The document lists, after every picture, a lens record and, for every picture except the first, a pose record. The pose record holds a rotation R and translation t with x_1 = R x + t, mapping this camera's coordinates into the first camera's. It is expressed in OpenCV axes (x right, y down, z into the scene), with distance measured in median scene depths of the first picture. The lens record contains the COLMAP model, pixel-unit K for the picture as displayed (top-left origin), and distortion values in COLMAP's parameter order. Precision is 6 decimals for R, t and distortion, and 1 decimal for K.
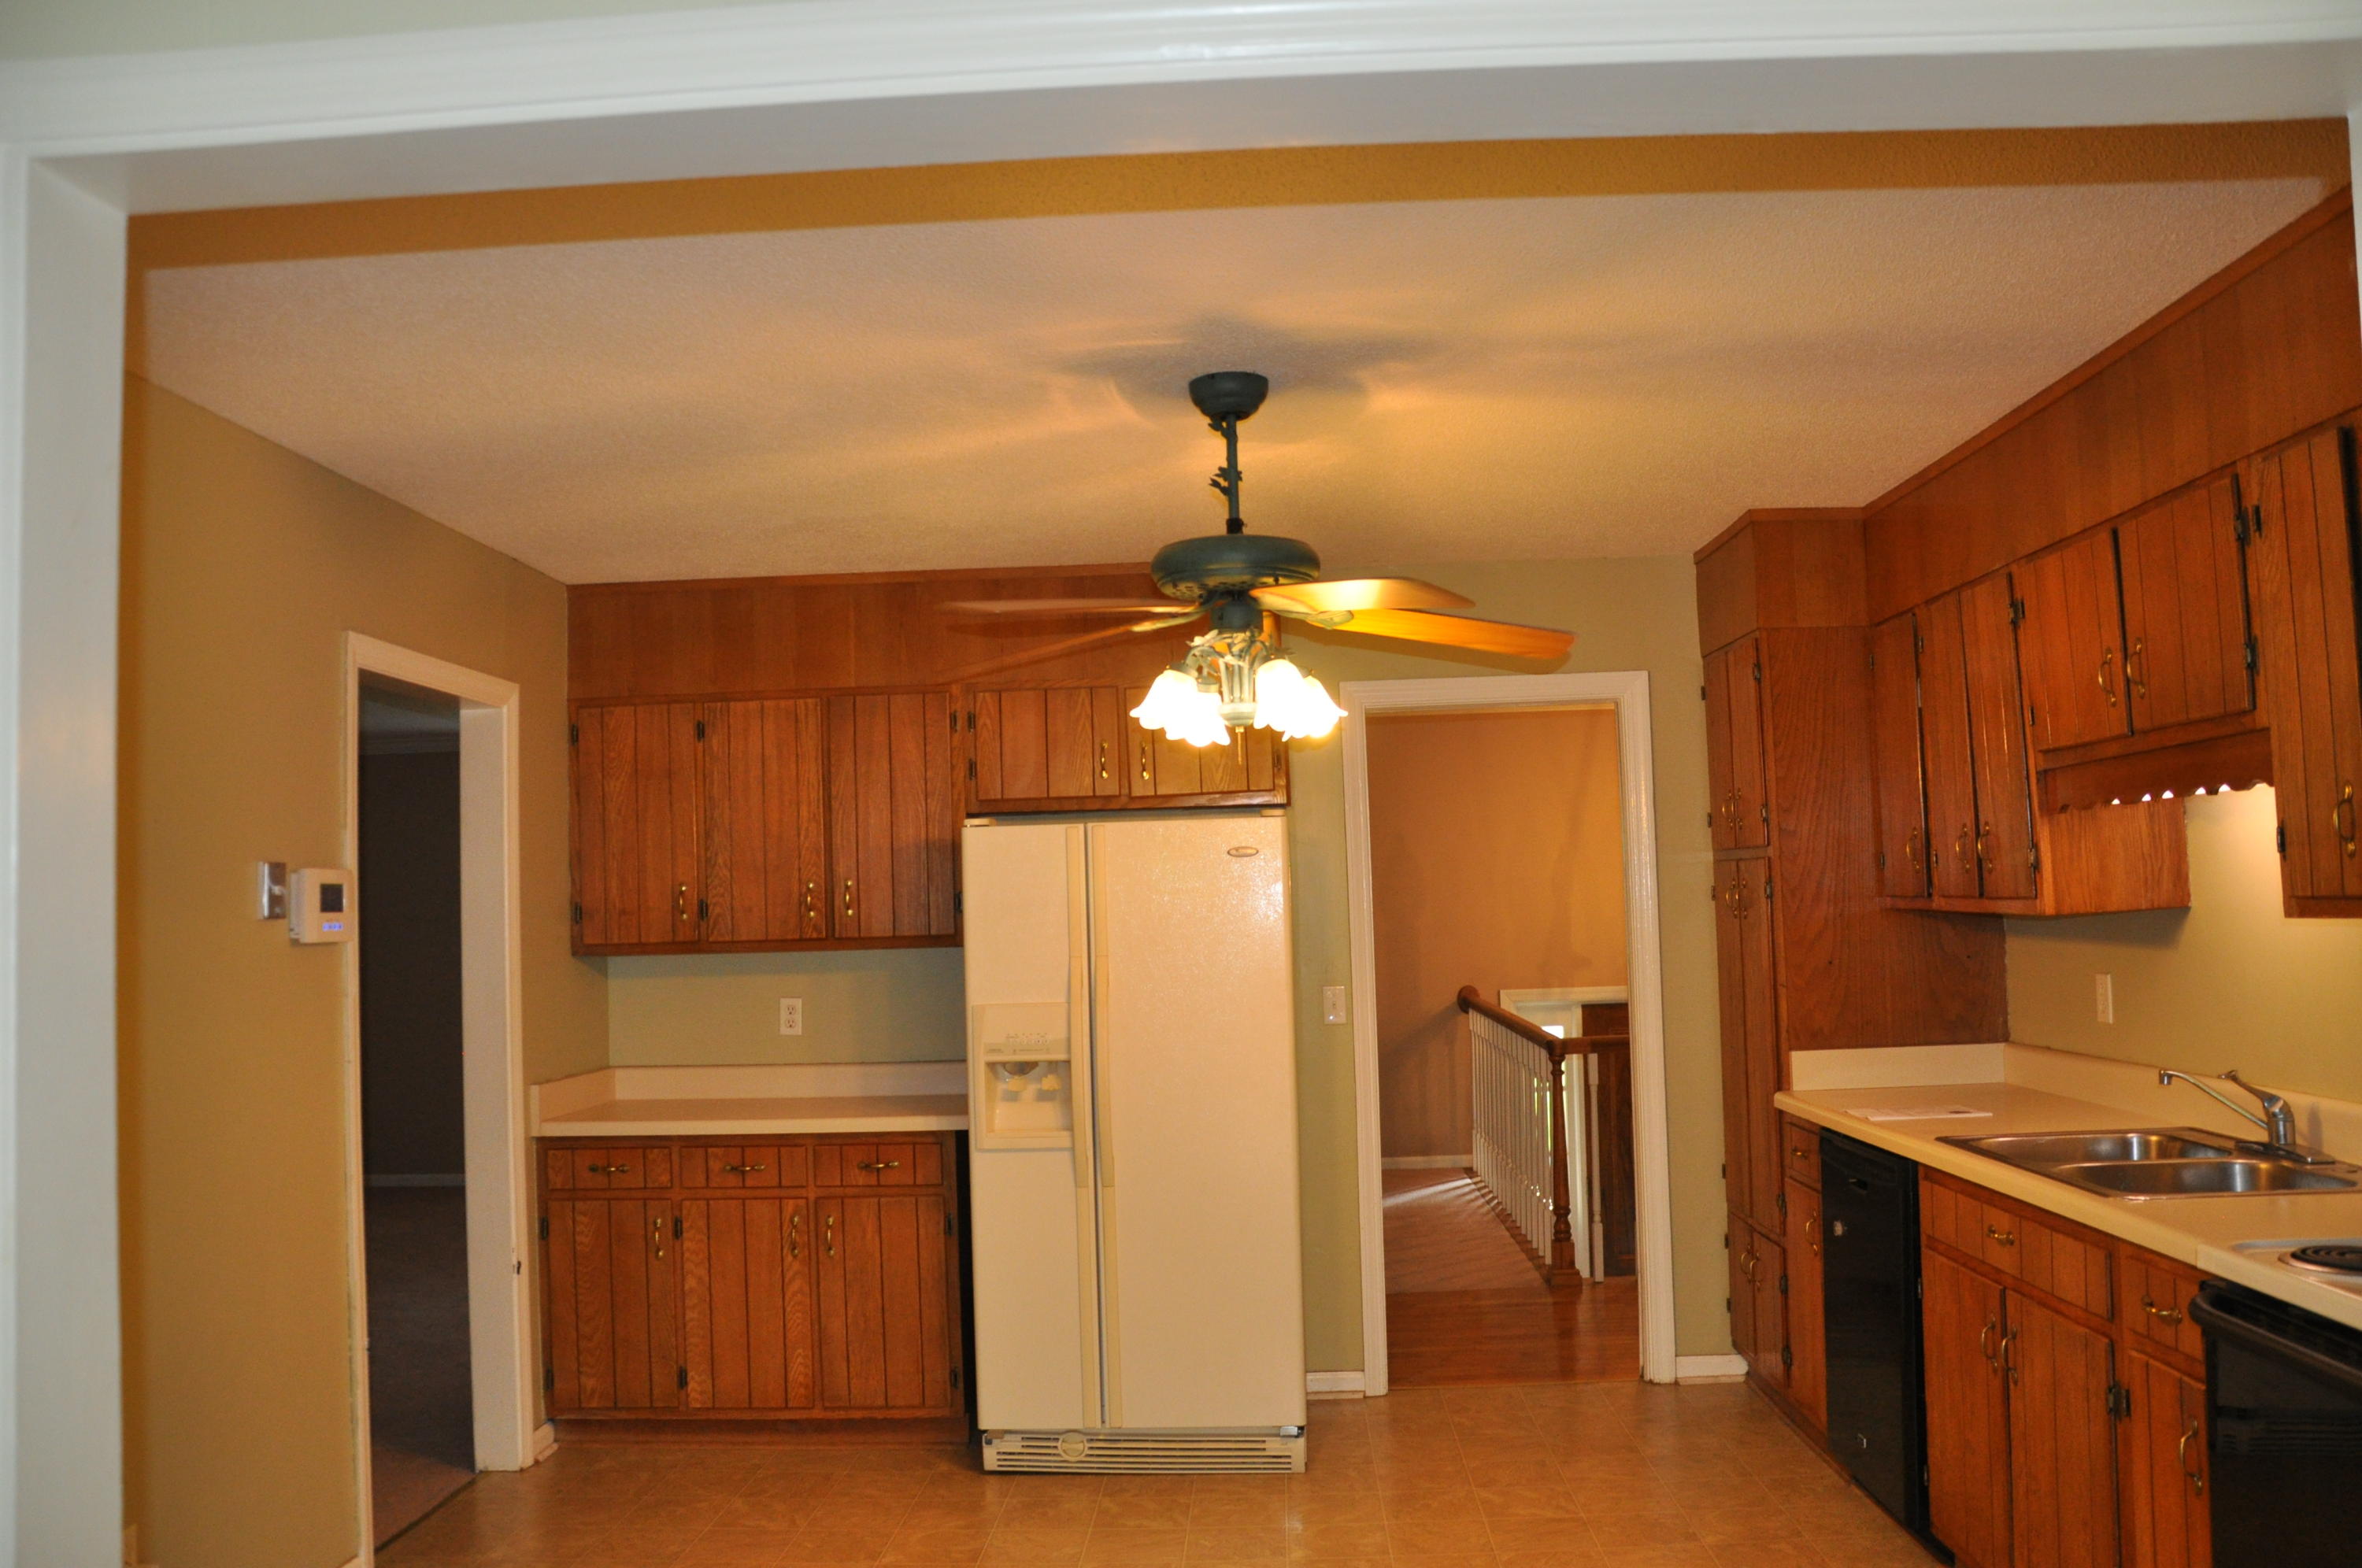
lens RADIAL K [[1889.9, 0, 1181.0], [0, 1889.9, 784.0], [0, 0, 1]] dist [-0.114125, 0.001491]
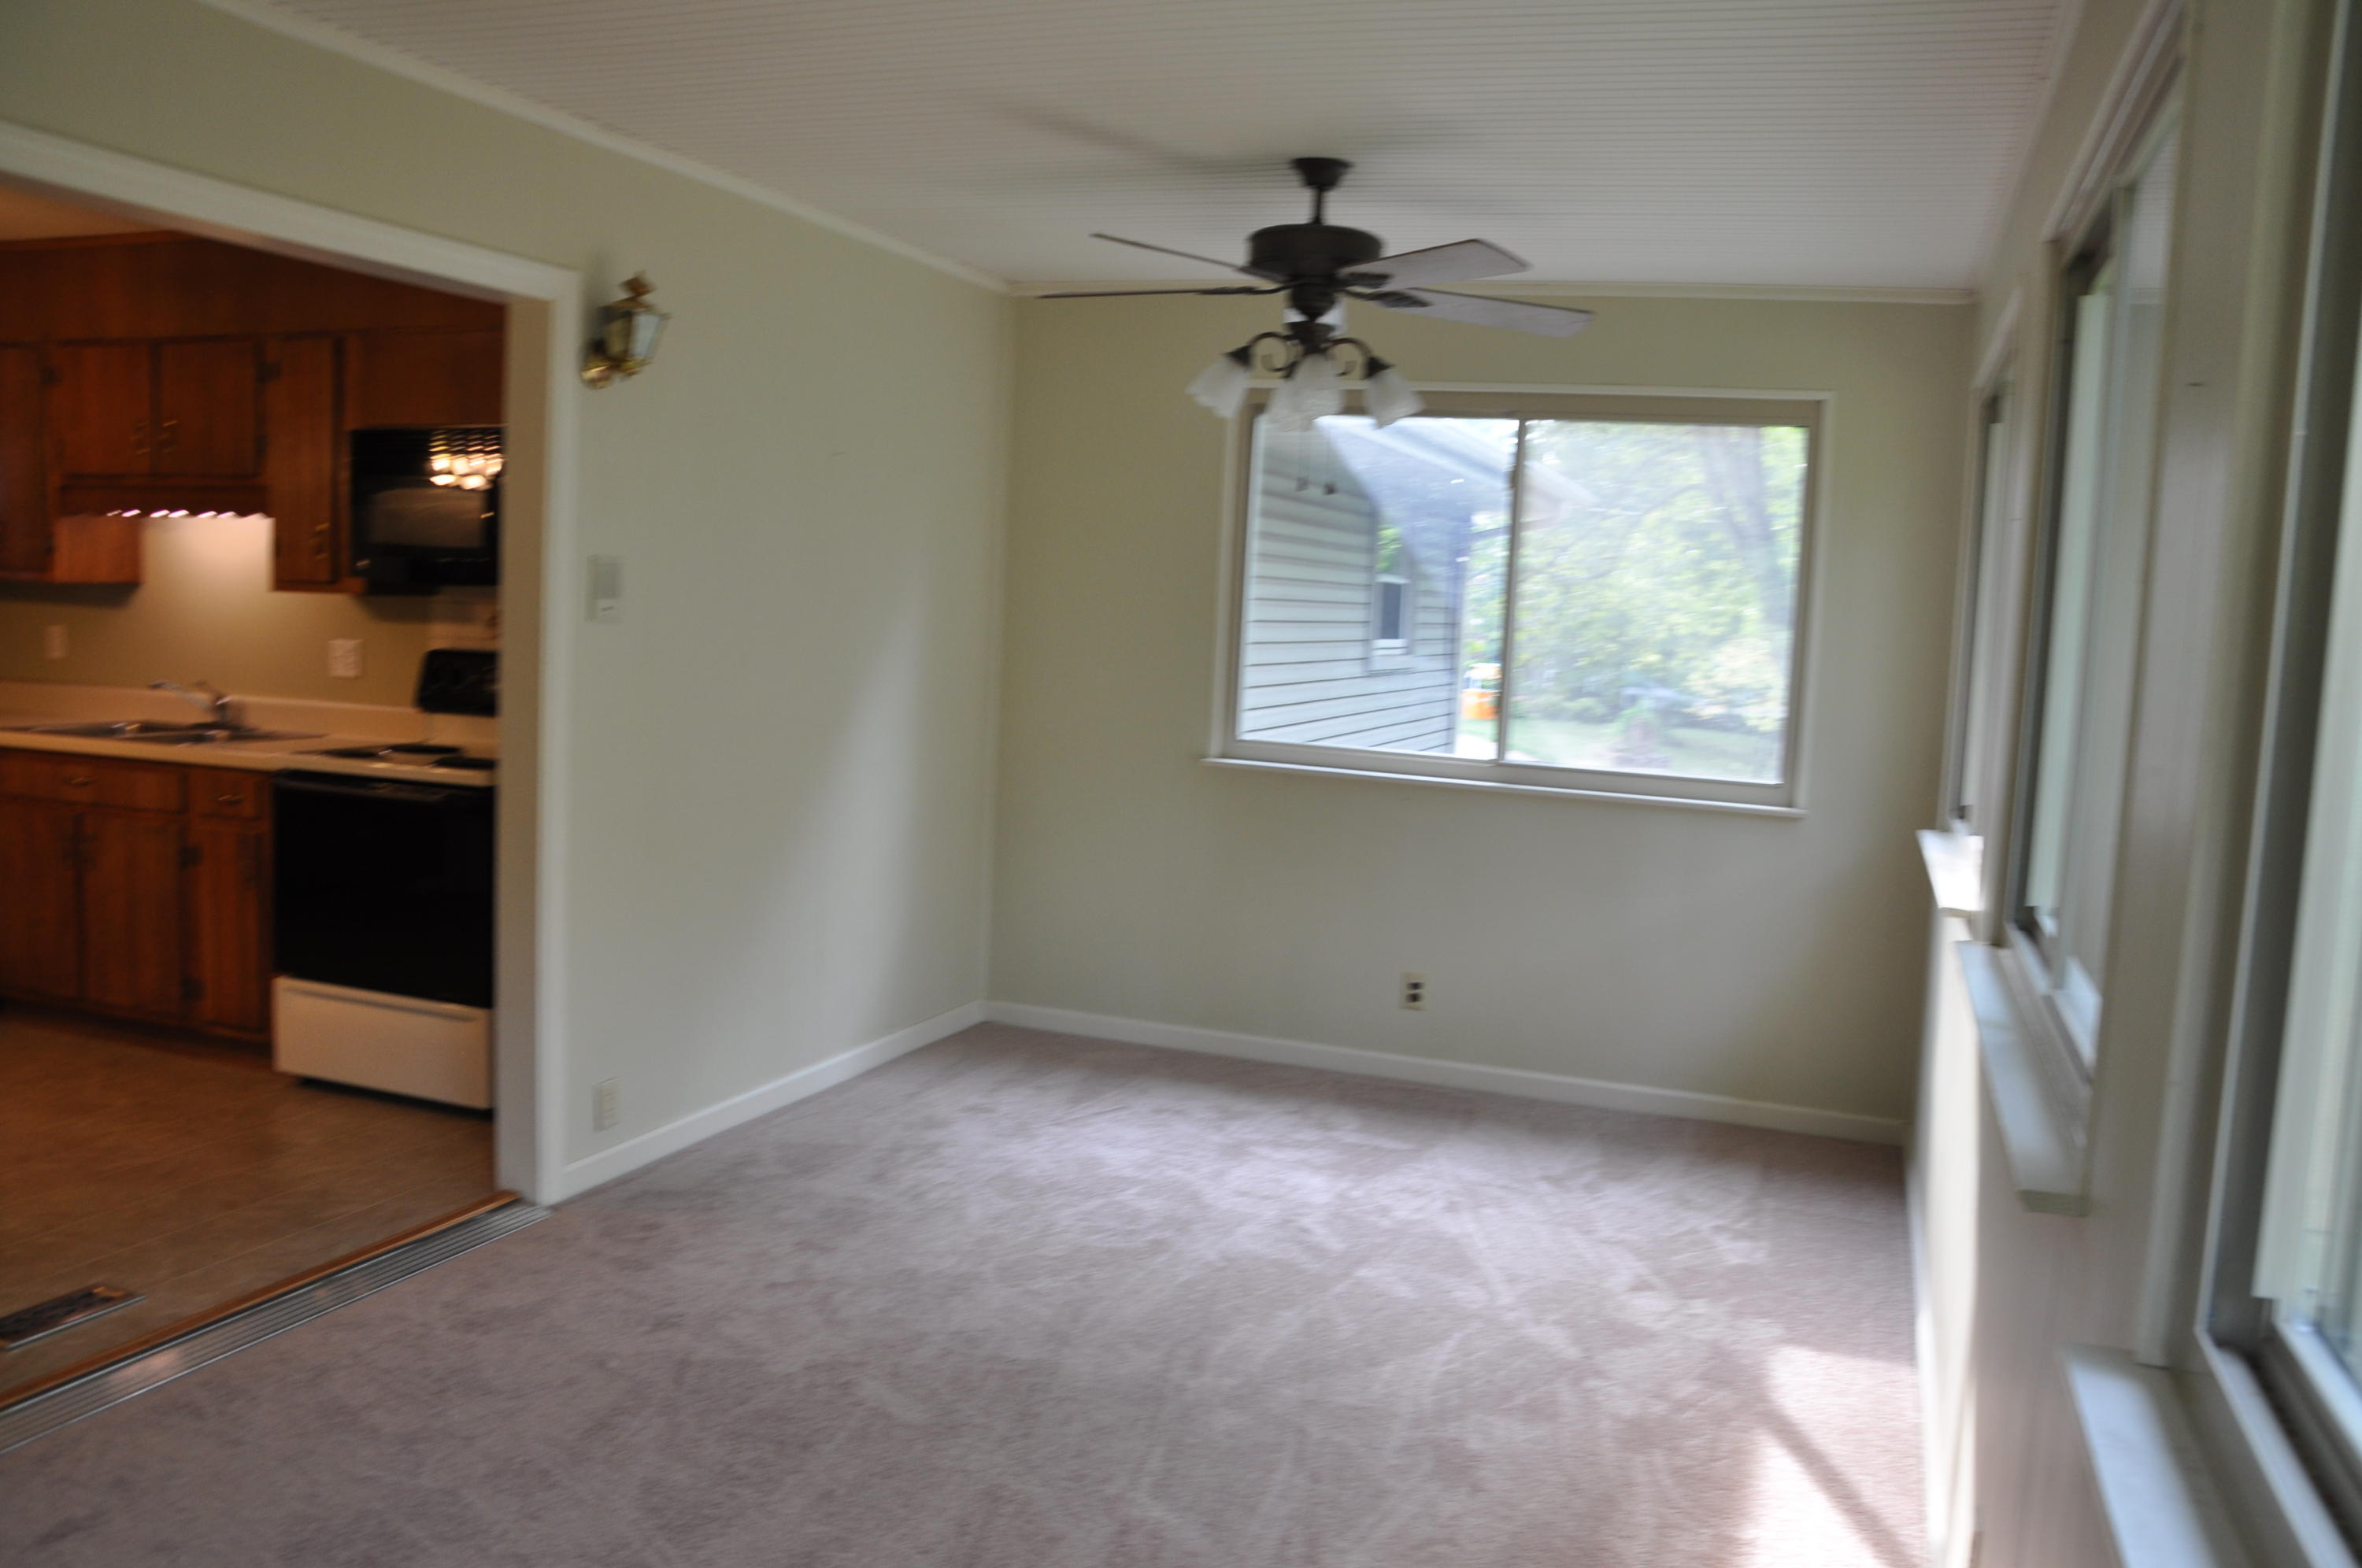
lens RADIAL K [[1889.9, 0, 1181.0], [0, 1889.9, 784.0], [0, 0, 1]] dist [-0.114125, 0.001491]
pose [[0.312911, -0.050199, 0.948455, -0.767910], [-0.111358, 0.989776, 0.089125, -0.001105], [-0.943232, -0.133507, 0.304121, -0.406469]]
